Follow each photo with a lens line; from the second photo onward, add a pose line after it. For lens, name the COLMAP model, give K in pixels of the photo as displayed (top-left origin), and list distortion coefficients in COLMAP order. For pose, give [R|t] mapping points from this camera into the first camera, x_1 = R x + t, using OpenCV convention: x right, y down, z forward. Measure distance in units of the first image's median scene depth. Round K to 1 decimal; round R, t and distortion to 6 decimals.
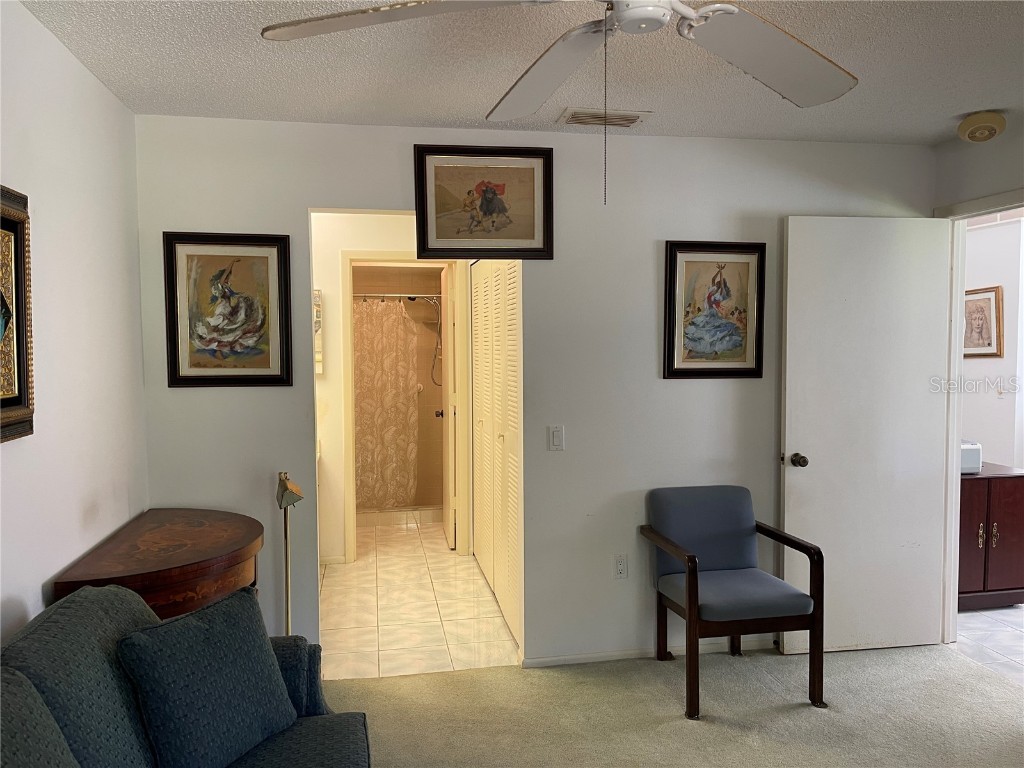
lens RADIAL K [[772.8, 0, 513.1], [0, 772.8, 383.3], [0, 0, 1]] dist [0.053036, -0.060888]
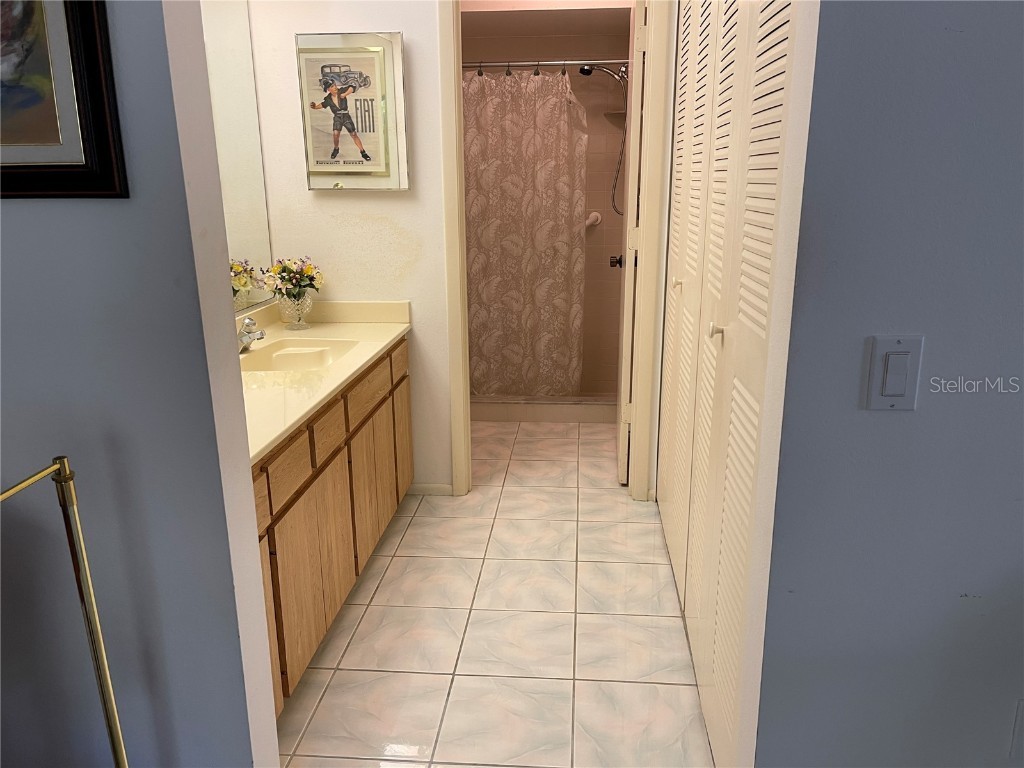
lens RADIAL K [[772.8, 0, 518.1], [0, 772.8, 390.6], [0, 0, 1]] dist [0.053036, -0.060888]
pose [[0.965176, 0.069655, -0.252156, -0.008537], [-0.012696, 0.975236, 0.220800, 0.004728], [0.261292, -0.209910, 0.942159, 0.408760]]
